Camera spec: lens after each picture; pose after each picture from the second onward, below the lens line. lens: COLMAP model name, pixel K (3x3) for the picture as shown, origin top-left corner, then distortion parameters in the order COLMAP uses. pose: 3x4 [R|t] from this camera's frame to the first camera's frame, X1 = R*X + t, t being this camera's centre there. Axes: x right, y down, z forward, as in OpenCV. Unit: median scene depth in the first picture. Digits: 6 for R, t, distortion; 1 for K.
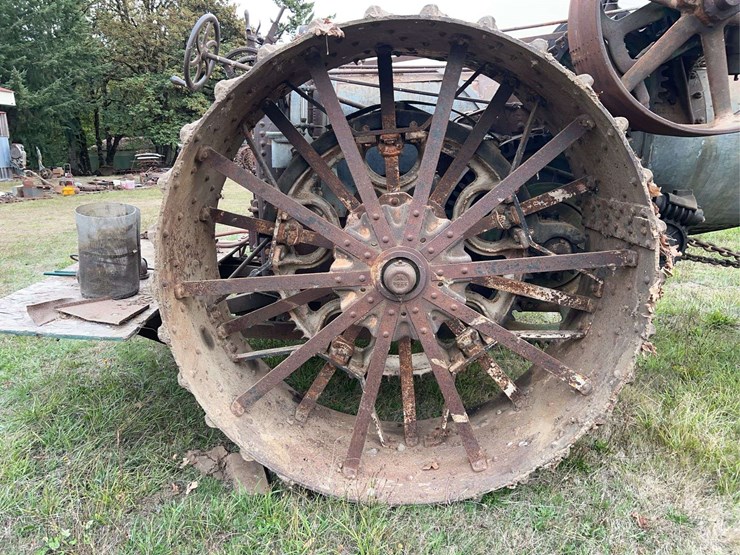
lens RADIAL K [[559.5, 0, 365.1], [0, 559.5, 278.8], [0, 0, 1]] dist [0.048107, -0.051824]
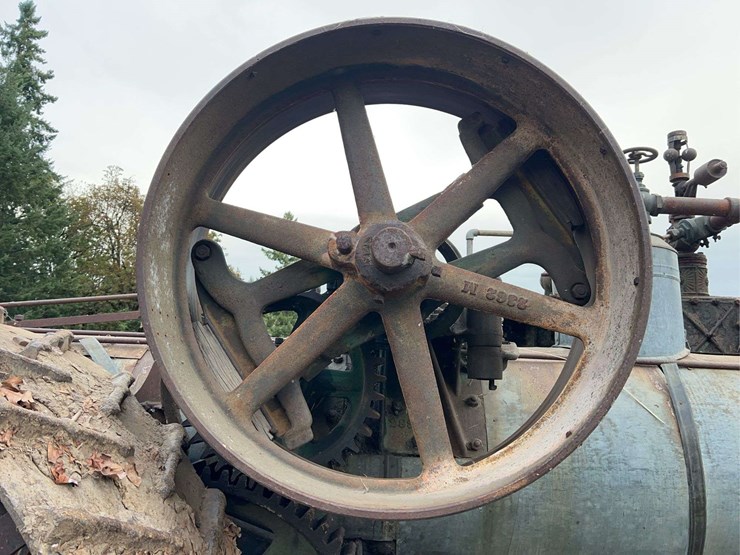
lens RADIAL K [[559.5, 0, 367.1], [0, 559.5, 279.5], [0, 0, 1]] dist [0.048107, -0.051824]
pose [[0.998545, 0.049118, 0.022258, 0.491116], [-0.035802, 0.912504, -0.407498, -0.207757], [-0.040326, 0.406108, 0.912935, 0.424507]]
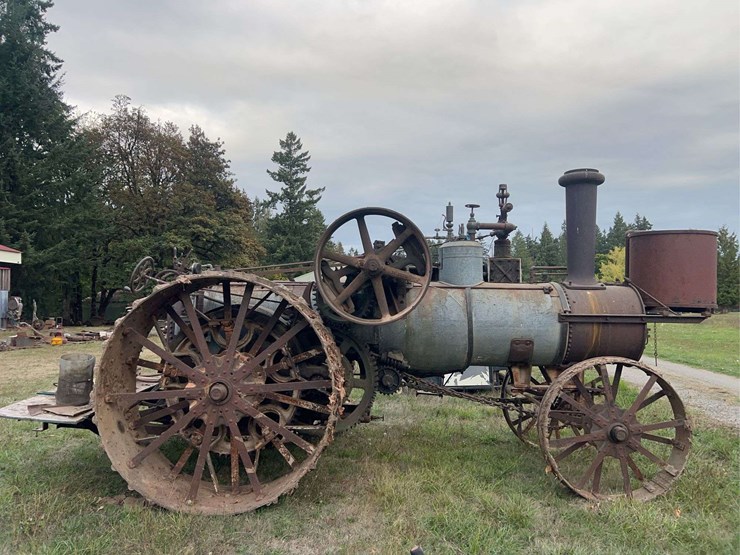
lens RADIAL K [[559.5, 0, 370.2], [0, 559.5, 279.6], [0, 0, 1]] dist [0.048107, -0.051824]
pose [[0.999536, 0.019140, 0.023708, 0.467595], [-0.012161, 0.964021, -0.265546, 0.115733], [-0.027937, 0.265135, 0.963807, -0.908589]]
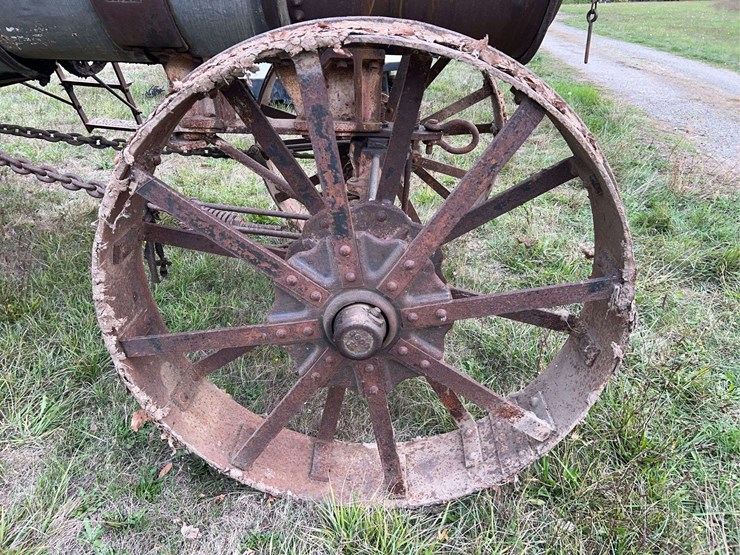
lens RADIAL K [[559.5, 0, 375.3], [0, 559.5, 281.2], [0, 0, 1]] dist [0.048107, -0.051824]
pose [[0.999280, 0.006436, 0.037386, 1.302693], [-0.015579, 0.968194, 0.249715, -0.057984], [-0.034590, -0.250118, 0.967597, 0.470172]]
